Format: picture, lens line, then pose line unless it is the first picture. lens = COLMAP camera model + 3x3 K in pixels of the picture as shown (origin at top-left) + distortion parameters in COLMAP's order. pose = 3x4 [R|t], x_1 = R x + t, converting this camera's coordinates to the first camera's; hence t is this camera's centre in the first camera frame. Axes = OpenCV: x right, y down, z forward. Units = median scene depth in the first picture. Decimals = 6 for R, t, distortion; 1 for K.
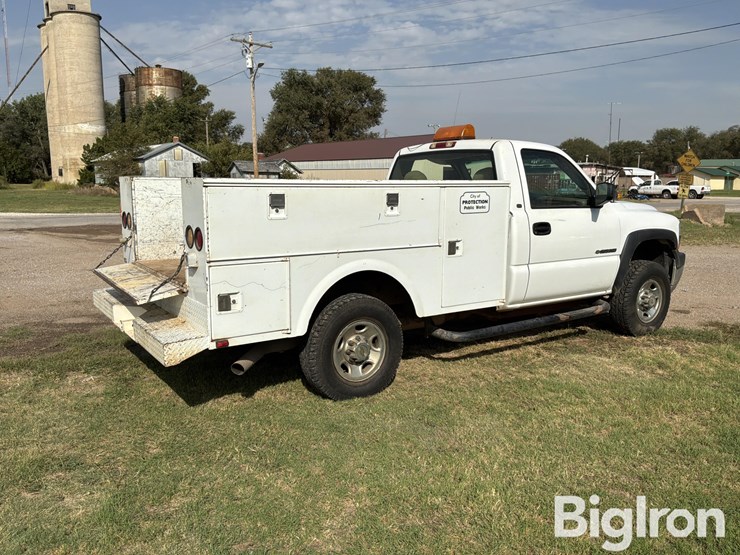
lens RADIAL K [[610.0, 0, 372.6], [0, 610.0, 290.9], [0, 0, 1]] dist [0.105142, -0.198970]
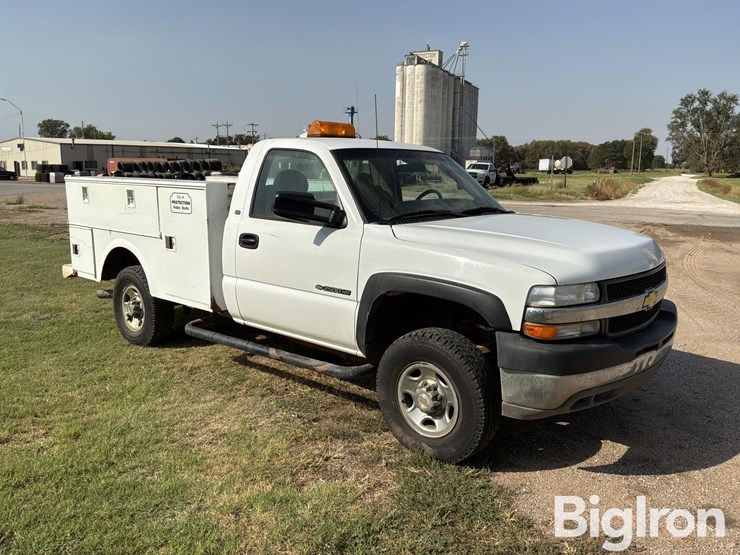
lens RADIAL K [[618.2, 0, 370.0], [0, 618.2, 277.5], [0, 0, 1]] dist [0.110714, -0.188615]
pose [[0.256668, 0.166999, -0.951963, 0.105602], [-0.182808, 0.975568, 0.121851, -0.017124], [0.949053, 0.142751, 0.280926, 0.083708]]
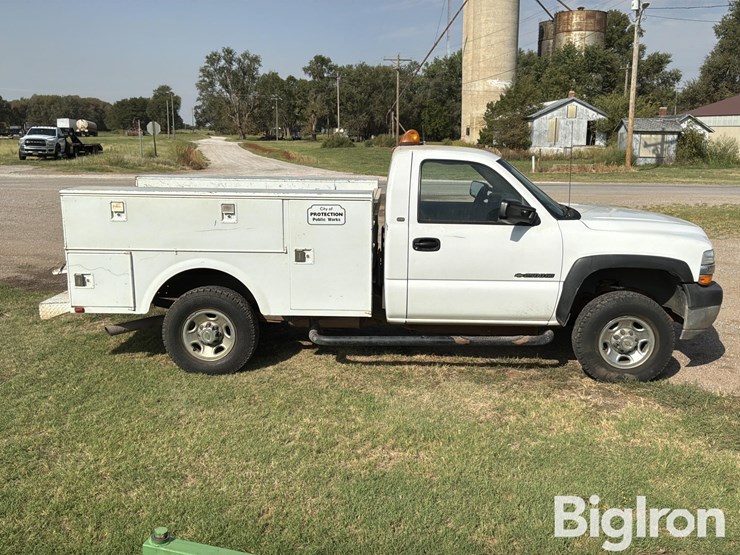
lens RADIAL K [[695.2, 0, 372.0], [0, 695.2, 289.6], [0, 0, 1]] dist [0.137448, -0.259321]
pose [[0.811533, 0.127653, -0.570191, 0.075621], [-0.106728, 0.991811, 0.070143, -0.008929], [0.574476, 0.003932, 0.818512, 0.005682]]
